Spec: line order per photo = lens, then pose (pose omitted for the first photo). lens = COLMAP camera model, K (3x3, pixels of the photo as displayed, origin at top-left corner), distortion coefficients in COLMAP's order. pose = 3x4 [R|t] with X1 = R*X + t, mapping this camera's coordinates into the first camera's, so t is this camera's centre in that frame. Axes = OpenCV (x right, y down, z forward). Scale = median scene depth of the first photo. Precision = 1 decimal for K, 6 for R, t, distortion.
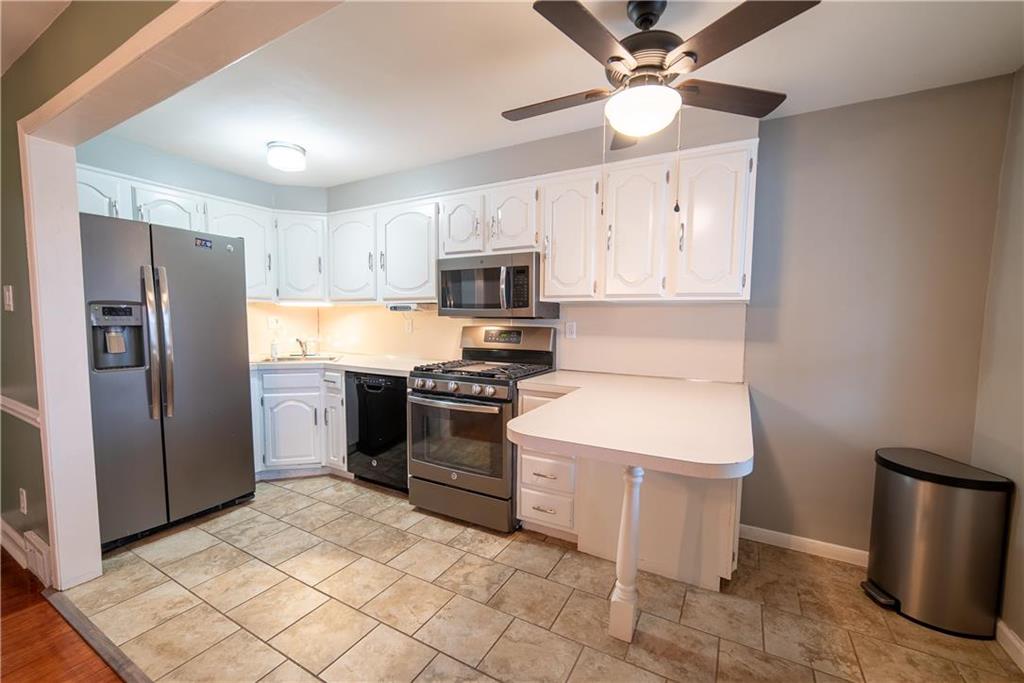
lens RADIAL K [[419.2, 0, 510.1], [0, 419.2, 347.2], [0, 0, 1]] dist [-0.010228, 0.000430]
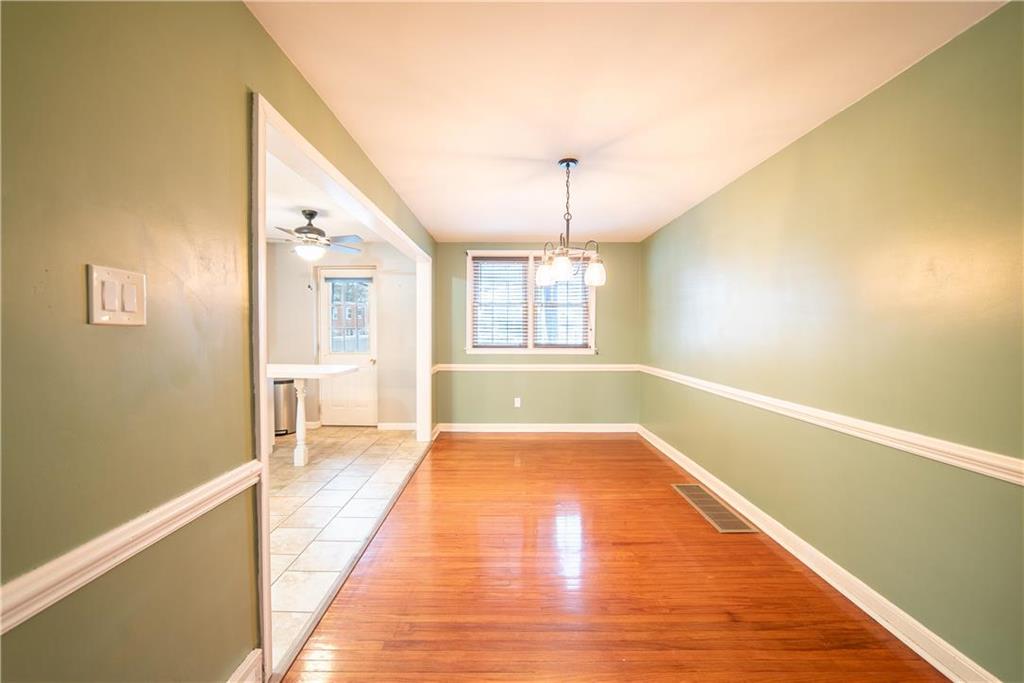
lens RADIAL K [[404.2, 0, 504.3], [0, 404.2, 342.5], [0, 0, 1]] dist [-0.029404, 0.011747]
pose [[-0.484442, -0.041068, 0.873859, -1.431545], [0.052991, 0.995686, 0.076170, -0.063572], [-0.873217, 0.083206, -0.480175, 0.674424]]
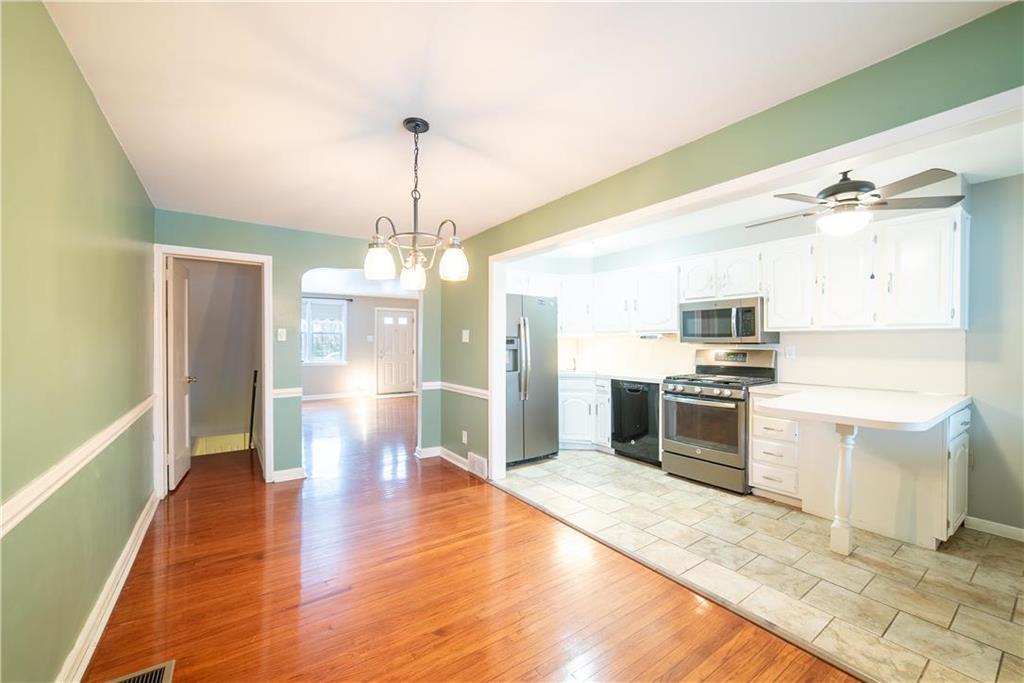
lens RADIAL K [[404.2, 0, 504.3], [0, 404.2, 342.5], [0, 0, 1]] dist [-0.029404, 0.011747]
pose [[0.899211, -0.009313, -0.437416, -0.125437], [-0.021887, 0.997564, -0.066234, 0.034832], [0.436967, 0.069132, 0.896817, -0.573407]]
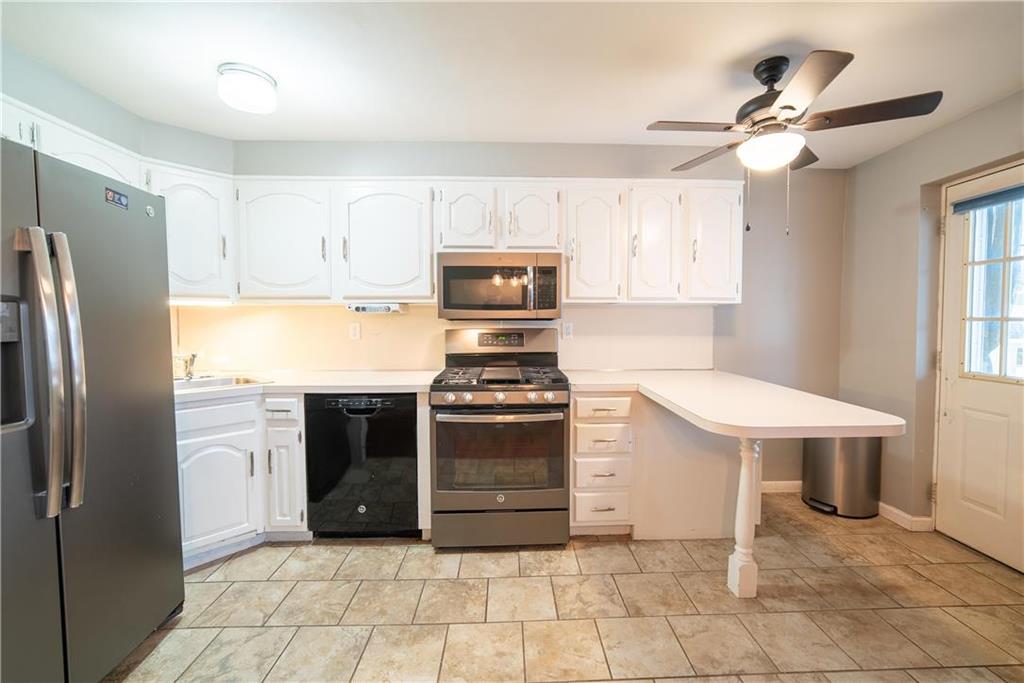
lens RADIAL K [[419.1, 0, 522.7], [0, 419.1, 333.7], [0, 0, 1]] dist [-0.012116, 0.000334]
pose [[0.851572, -0.028286, 0.523474, -0.540103], [0.046203, 0.998707, -0.021197, -0.018814], [-0.522198, 0.042237, 0.851778, 0.204026]]
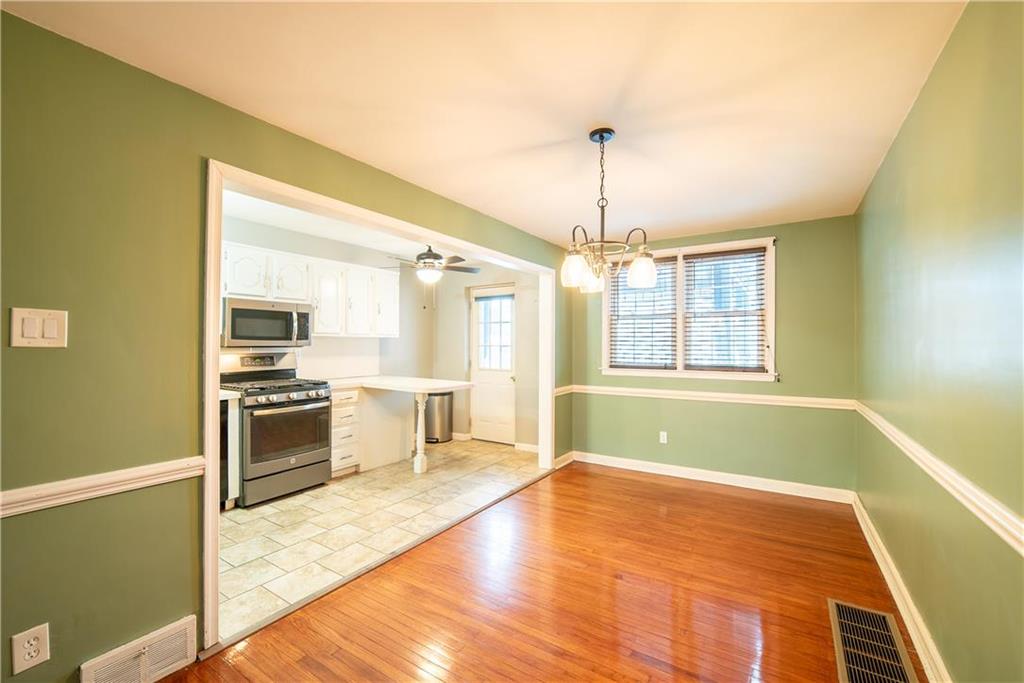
lens RADIAL K [[426.8, 0, 503.2], [0, 426.8, 344.8], [0, 0, 1]] dist [-0.011973, 0.000181]
pose [[0.076095, -0.011093, 0.997039, -1.459318], [0.070510, 0.997495, 0.005717, -0.034443], [-0.994604, 0.069866, 0.076687, 0.170361]]
